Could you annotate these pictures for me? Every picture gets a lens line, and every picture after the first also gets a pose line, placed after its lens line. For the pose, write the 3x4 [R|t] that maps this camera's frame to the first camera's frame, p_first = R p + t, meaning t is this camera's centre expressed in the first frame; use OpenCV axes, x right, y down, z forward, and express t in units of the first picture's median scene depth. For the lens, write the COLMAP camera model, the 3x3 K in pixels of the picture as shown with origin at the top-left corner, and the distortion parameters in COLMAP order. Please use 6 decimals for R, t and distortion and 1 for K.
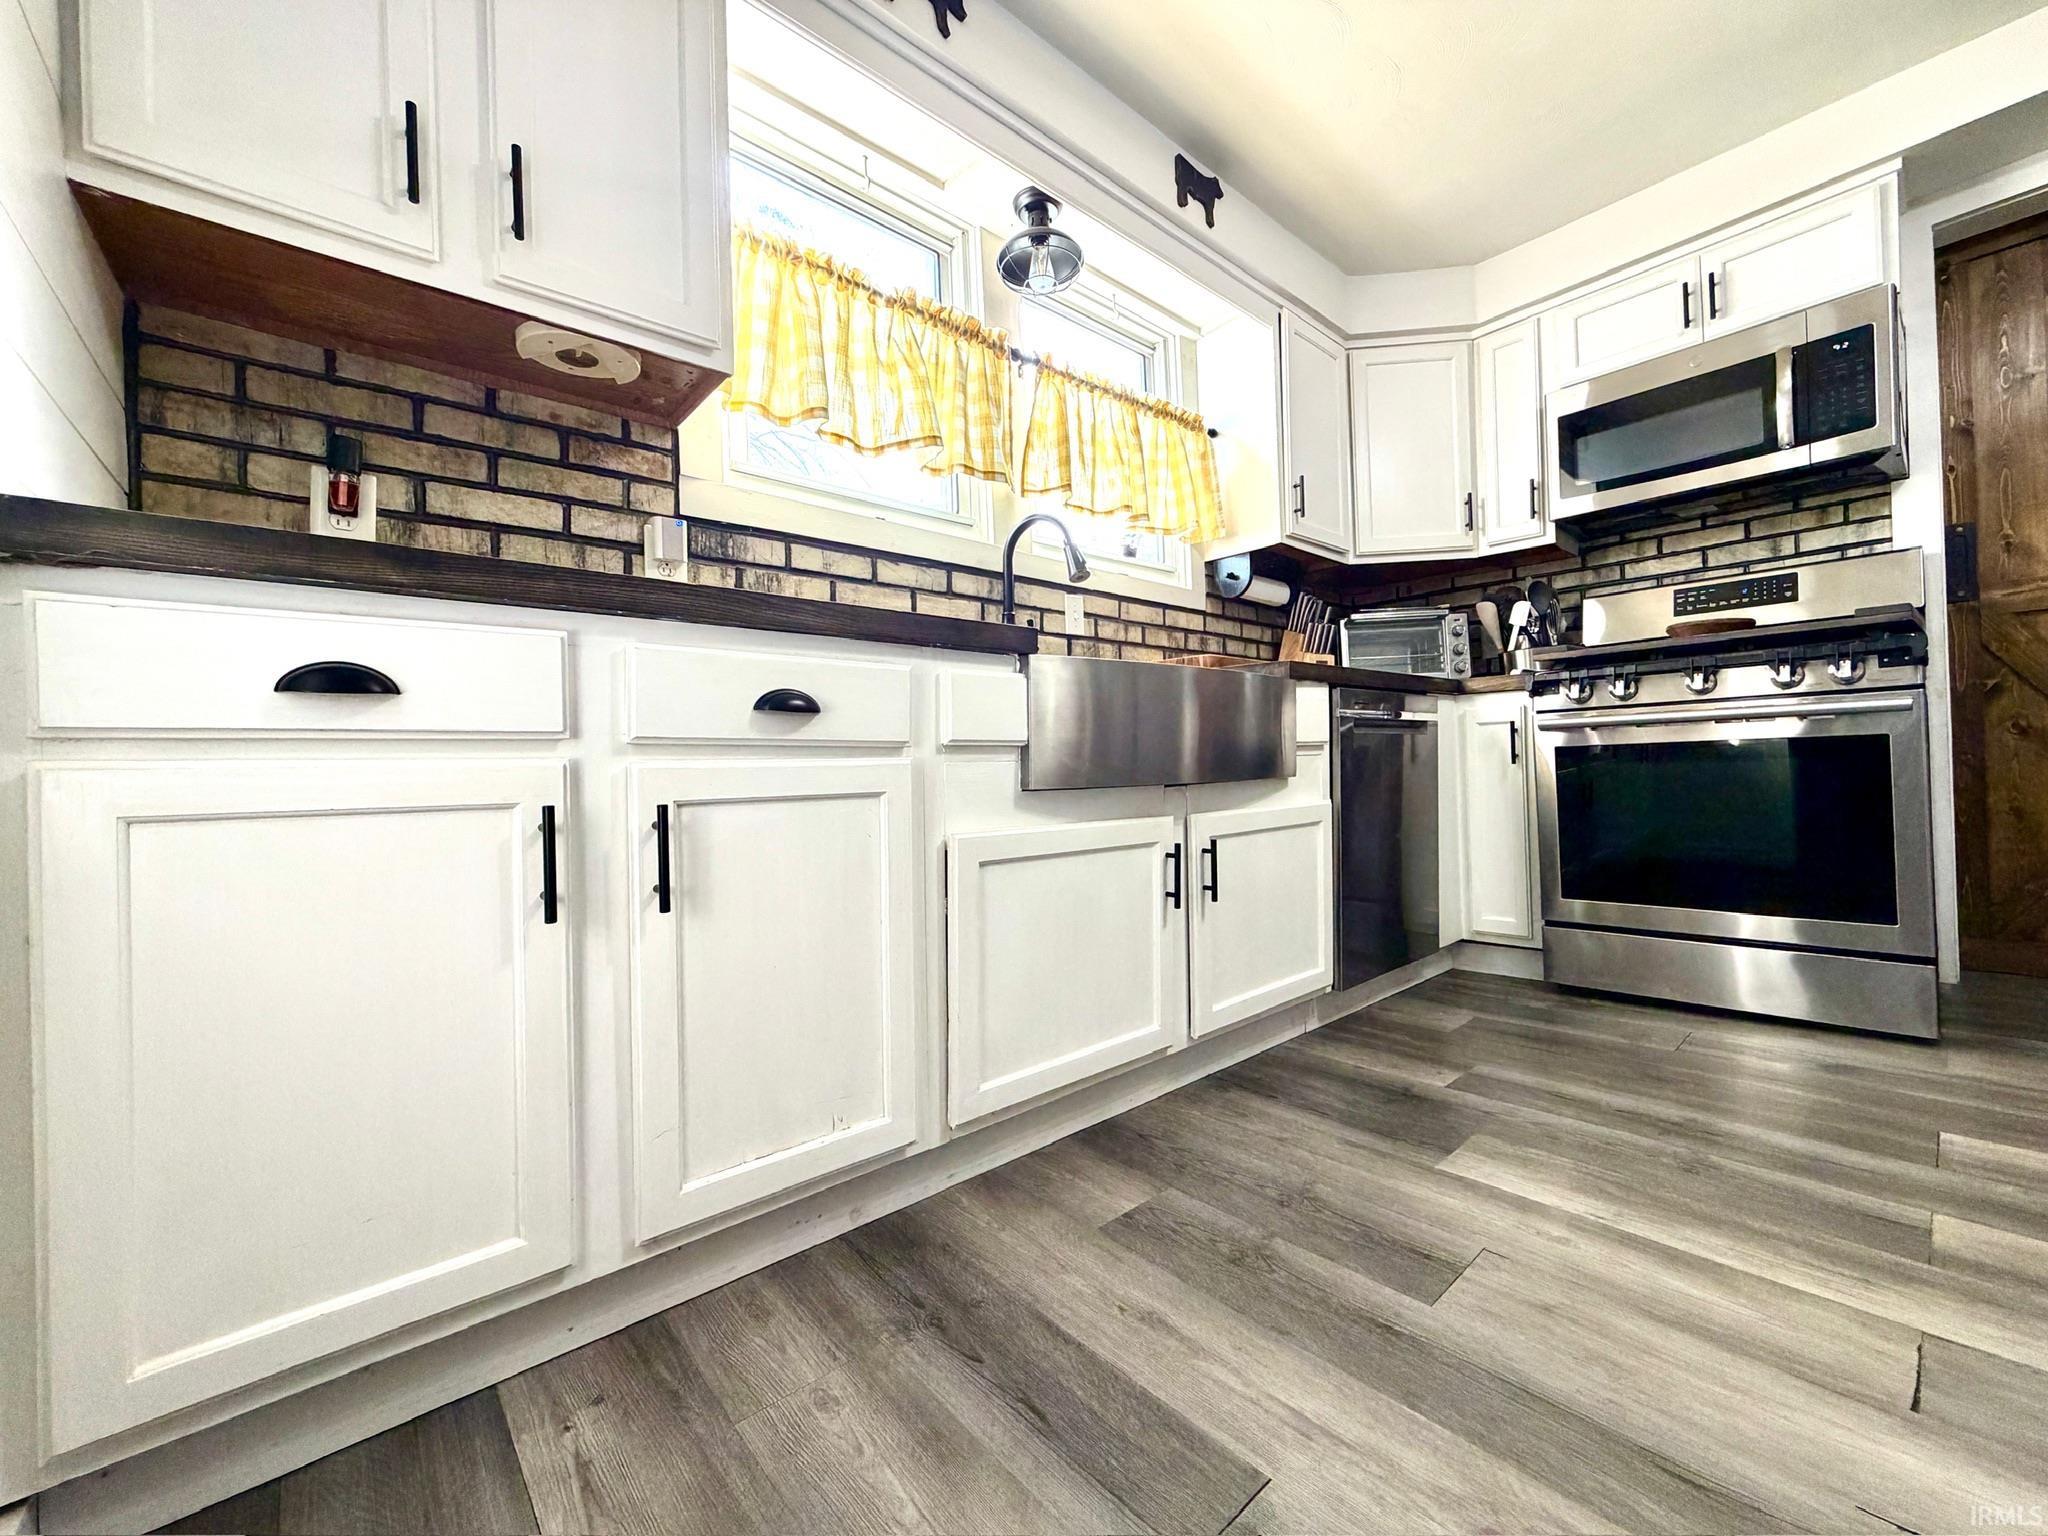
lens RADIAL K [[814.2, 0, 1018.4], [0, 814.2, 765.7], [0, 0, 1]] dist [0.000129, 0.000288]
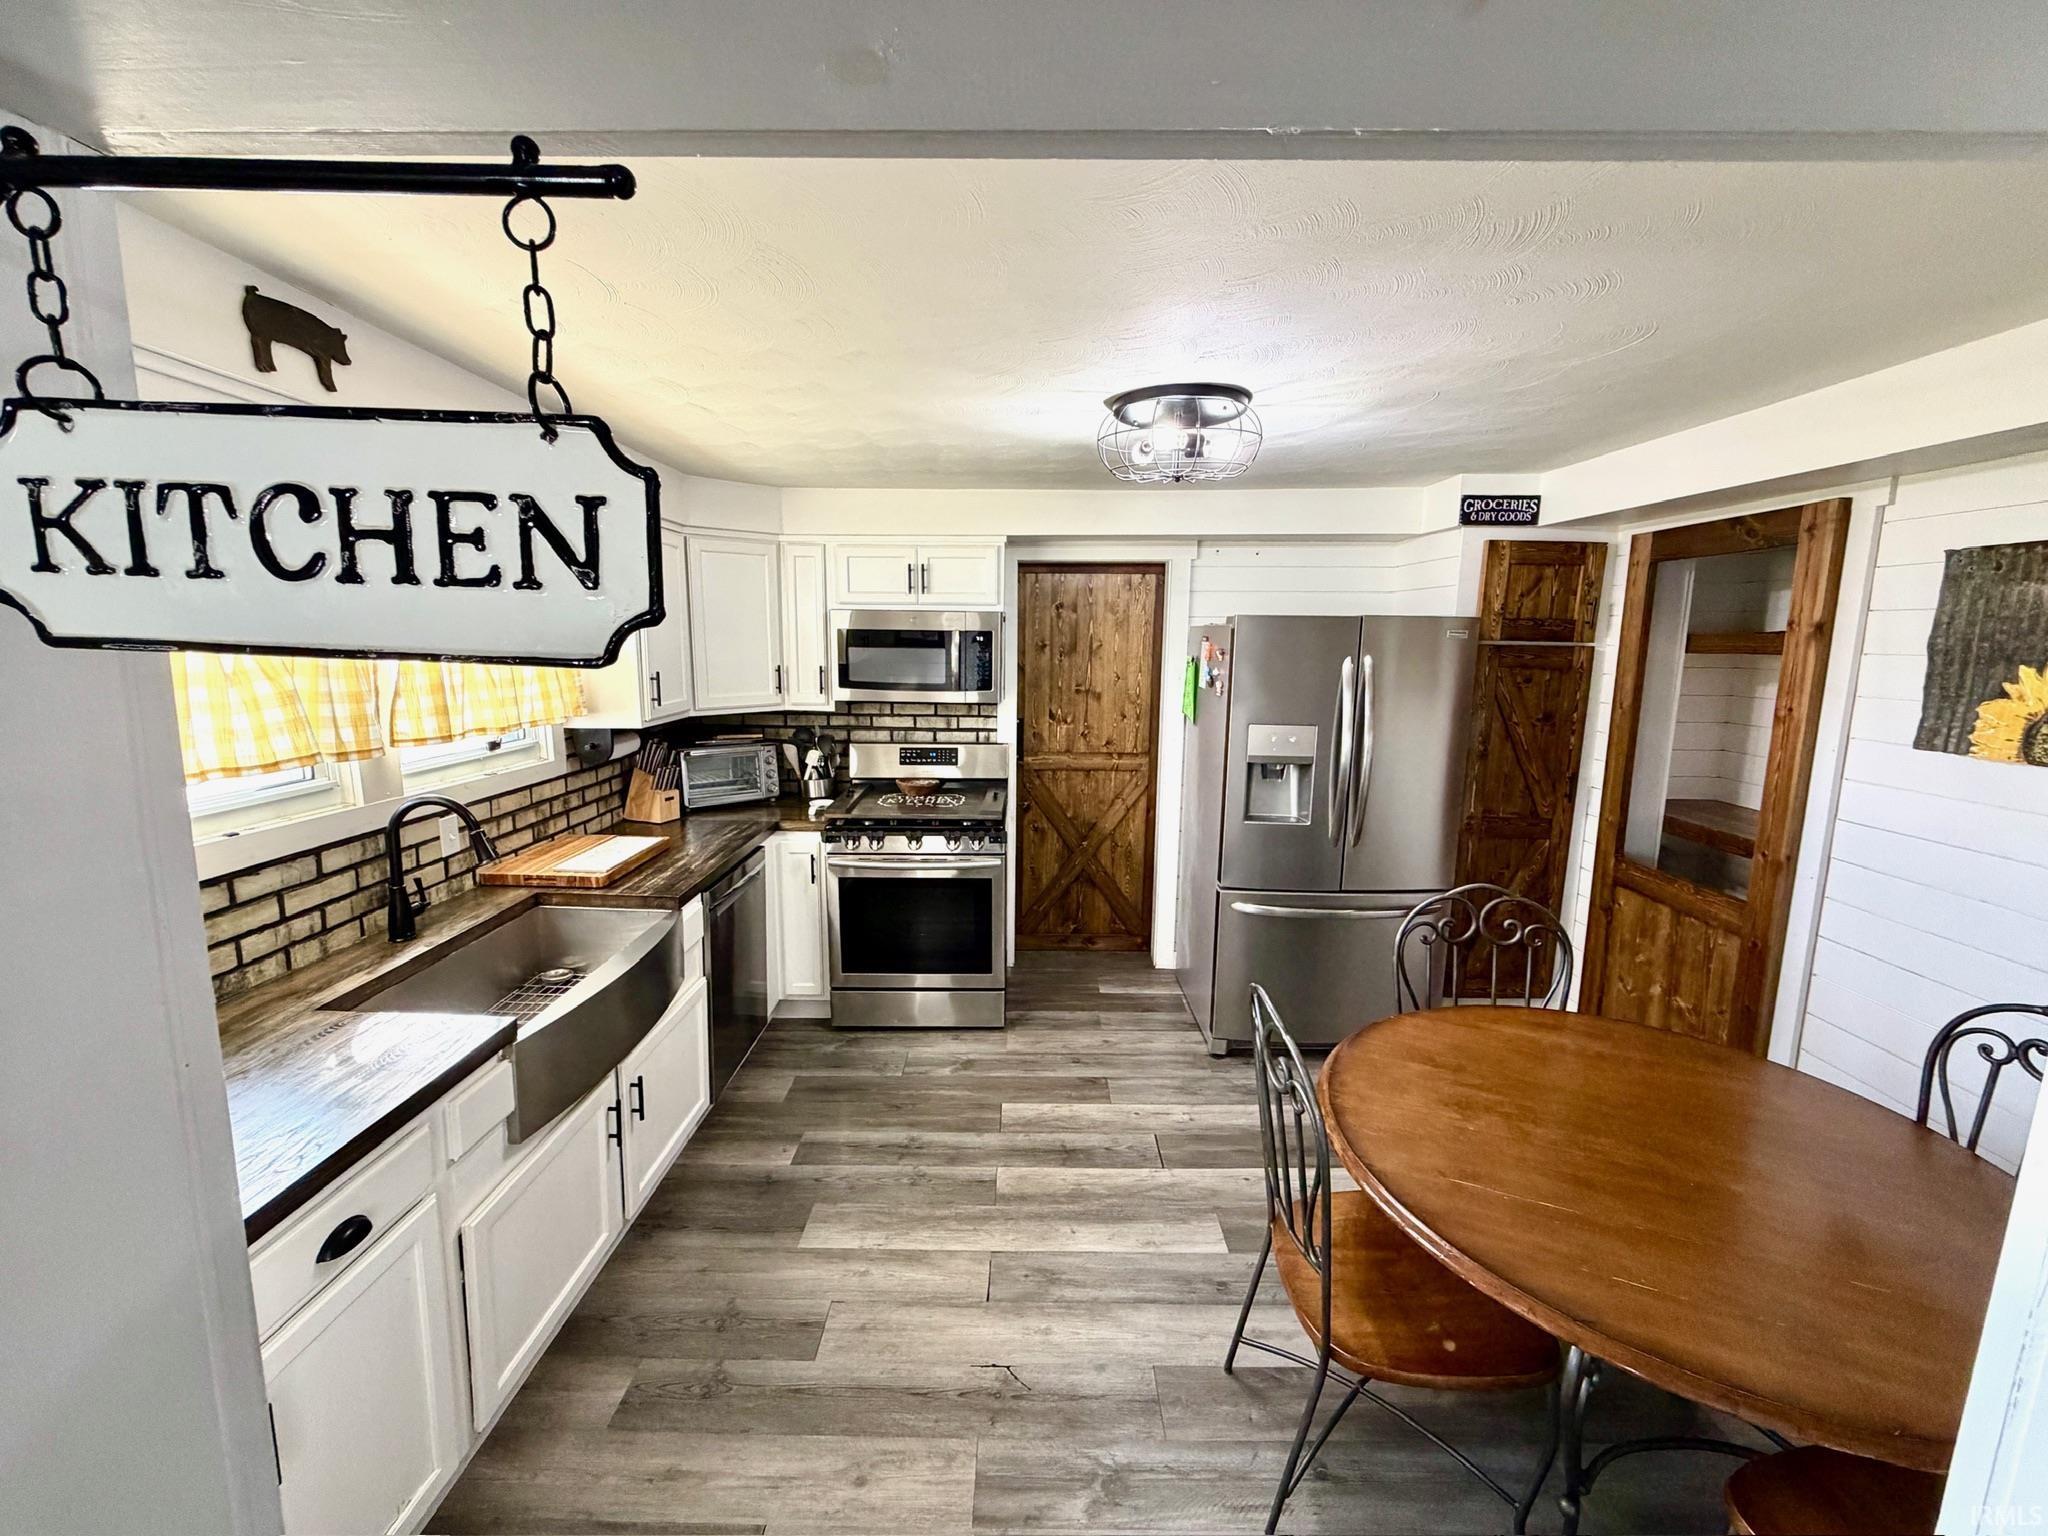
lens RADIAL K [[814.2, 0, 1018.4], [0, 814.2, 765.7], [0, 0, 1]] dist [0.000129, 0.000288]
pose [[0.663129, -0.081993, 0.744001, -0.229895], [-0.033091, 0.989799, 0.138576, -0.476395], [-0.747773, -0.116513, 0.653651, -0.209965]]
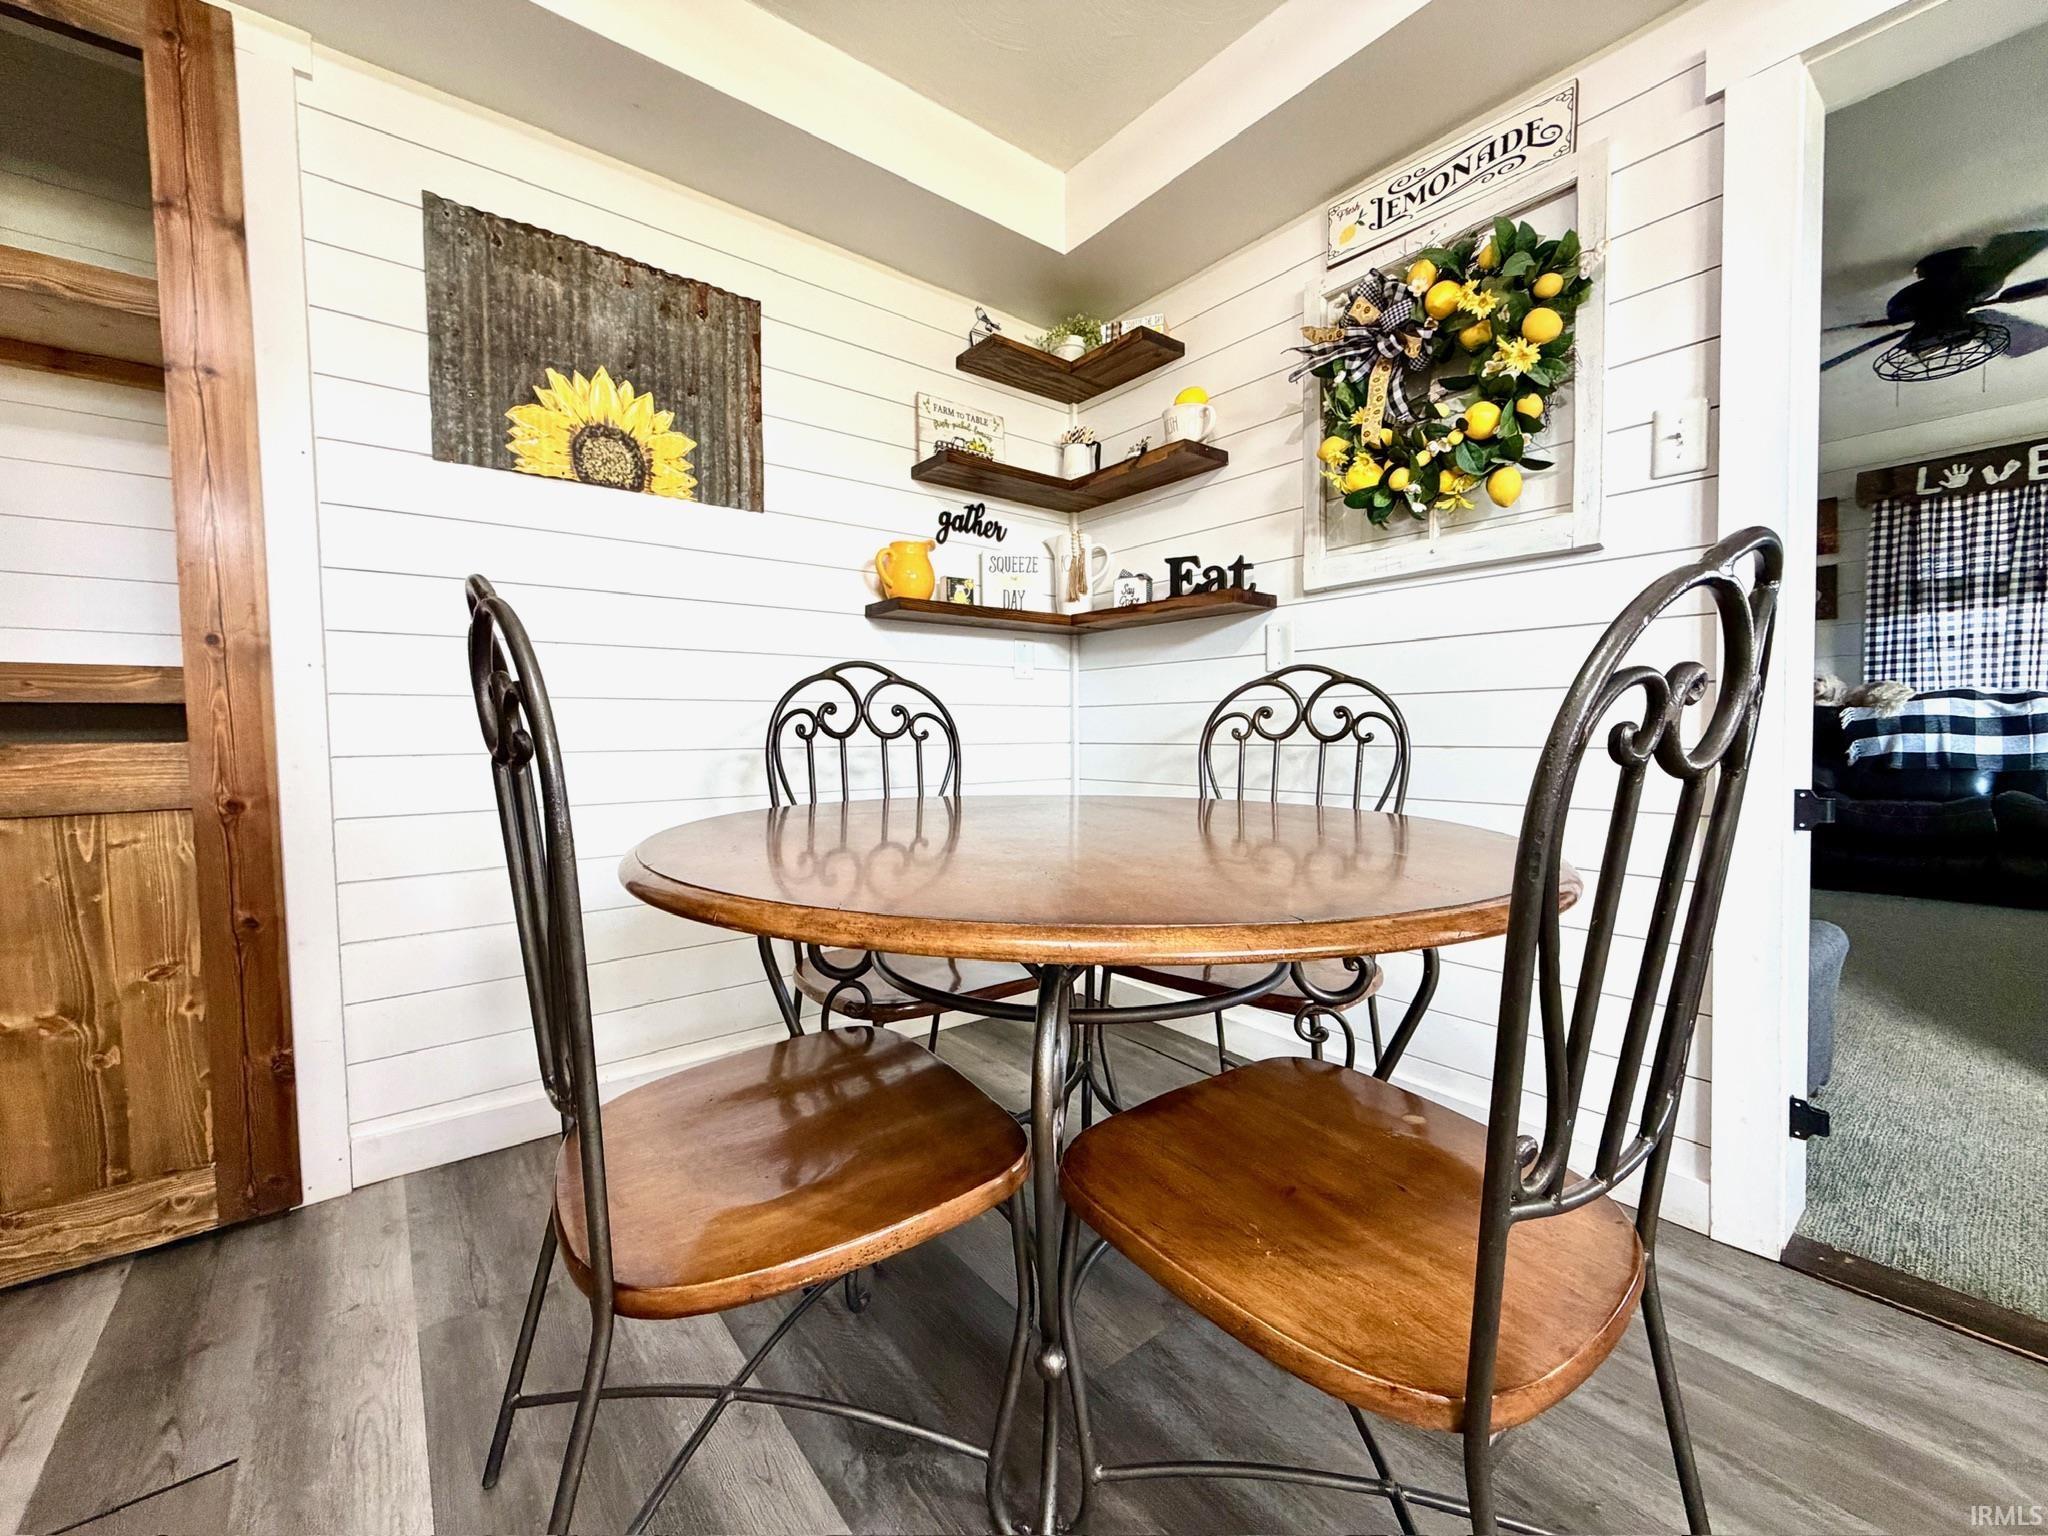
lens RADIAL K [[816.0, 0, 1019.4], [0, 816.0, 767.2], [0, 0, 1]] dist [0.000319, 0.000485]
pose [[-0.998098, 0.041082, 0.045963, 0.681055], [0.042654, 0.998520, 0.033753, -0.114402], [-0.044508, 0.035649, -0.998373, 0.359160]]
